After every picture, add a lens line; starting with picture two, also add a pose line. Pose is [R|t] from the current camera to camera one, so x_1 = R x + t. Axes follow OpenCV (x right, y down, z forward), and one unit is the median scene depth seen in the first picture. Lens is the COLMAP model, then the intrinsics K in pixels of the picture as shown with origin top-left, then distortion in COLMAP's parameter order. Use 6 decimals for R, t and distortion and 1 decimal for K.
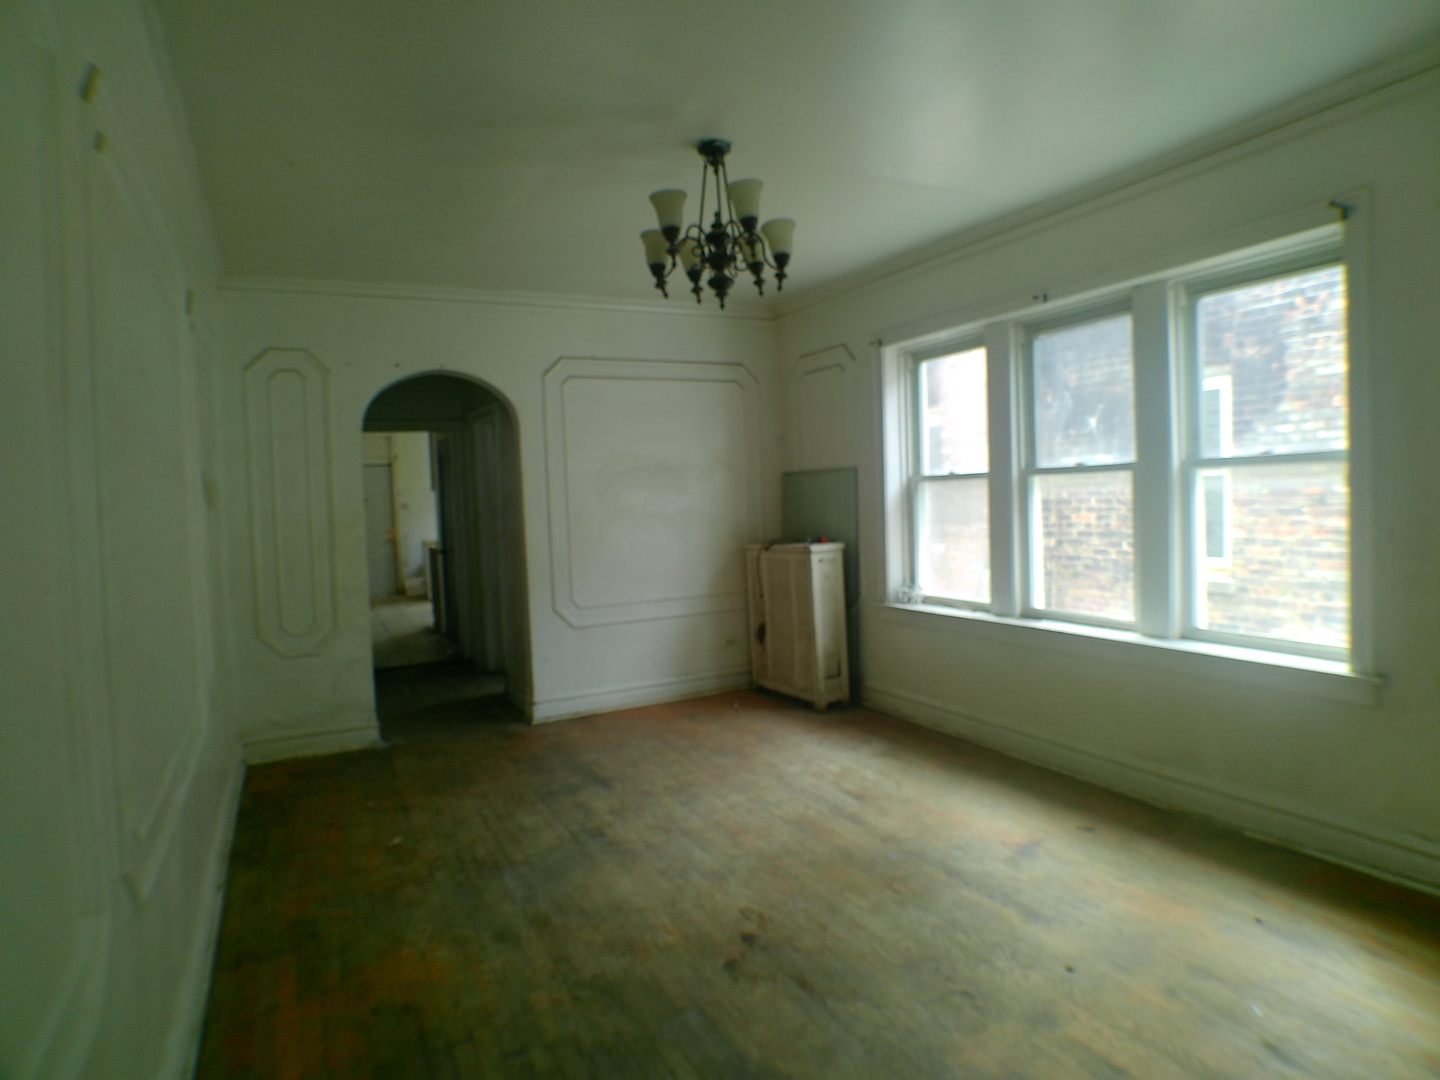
lens RADIAL K [[851.4, 0, 755.4], [0, 851.4, 536.3], [0, 0, 1]] dist [-0.052028, 0.027124]
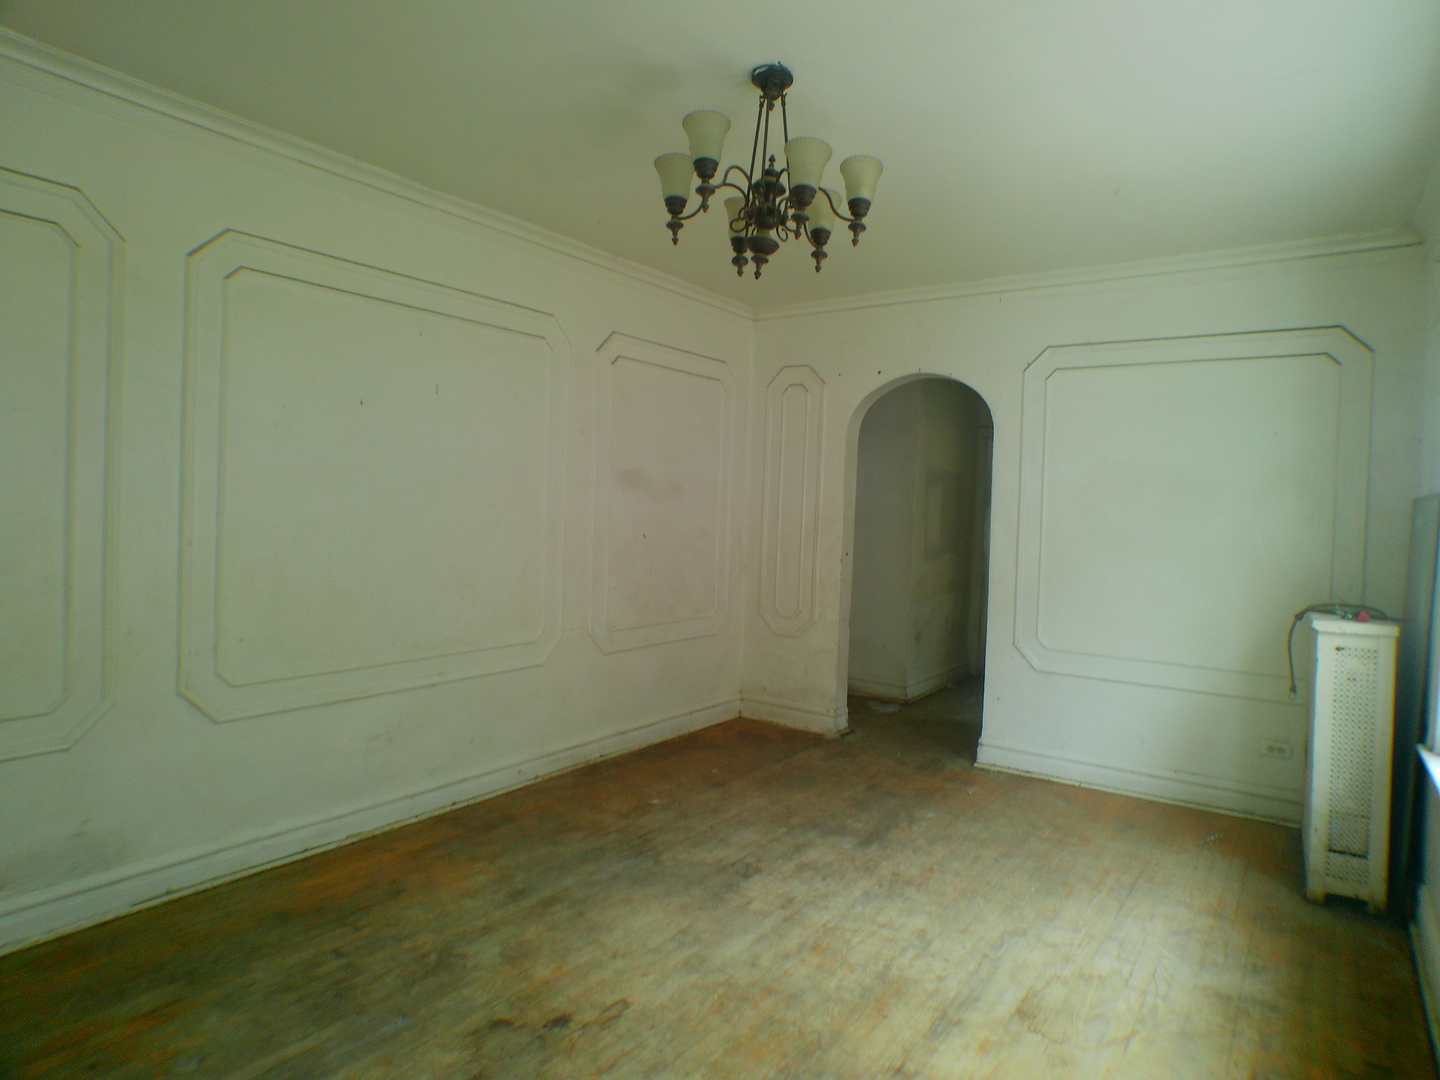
lens RADIAL K [[851.4, 0, 755.4], [0, 851.4, 536.3], [0, 0, 1]] dist [-0.052028, 0.027124]
pose [[0.449965, 0.084934, -0.888998, 0.599104], [-0.094203, 0.994427, 0.047326, -0.056656], [0.888064, 0.062452, 0.455459, 0.564682]]
